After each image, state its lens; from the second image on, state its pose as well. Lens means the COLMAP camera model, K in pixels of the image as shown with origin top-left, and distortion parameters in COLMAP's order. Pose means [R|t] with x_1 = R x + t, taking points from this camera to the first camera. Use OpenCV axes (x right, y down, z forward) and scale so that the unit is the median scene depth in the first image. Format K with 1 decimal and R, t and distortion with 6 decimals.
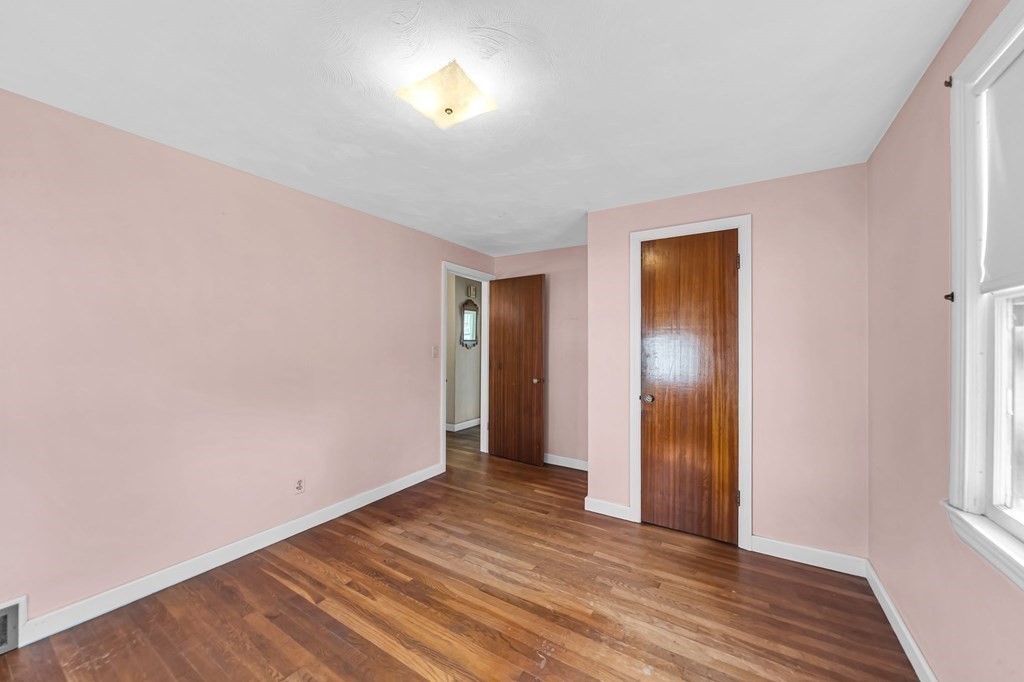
lens RADIAL K [[376.6, 0, 516.8], [0, 376.6, 352.4], [0, 0, 1]] dist [0.000637, -0.000110]
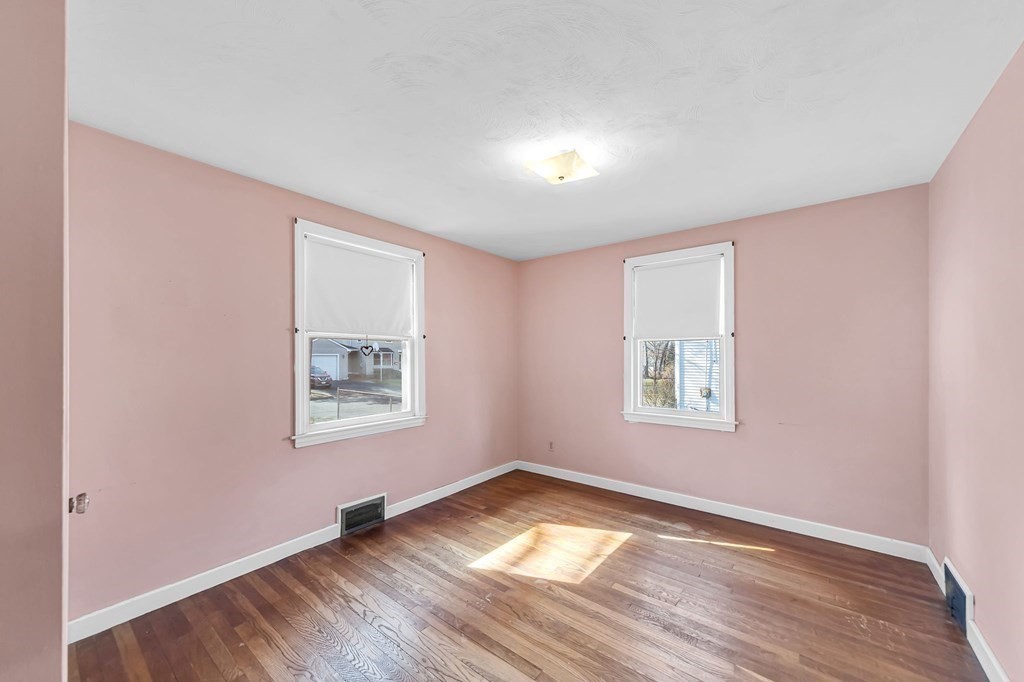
lens RADIAL K [[376.6, 0, 516.8], [0, 376.6, 352.4], [0, 0, 1]] dist [0.000637, -0.000110]
pose [[-0.994226, -0.001992, 0.107288, -0.147490], [-0.001998, 0.999998, 0.000052, -0.027092], [-0.107288, -0.000162, -0.994228, 2.016687]]
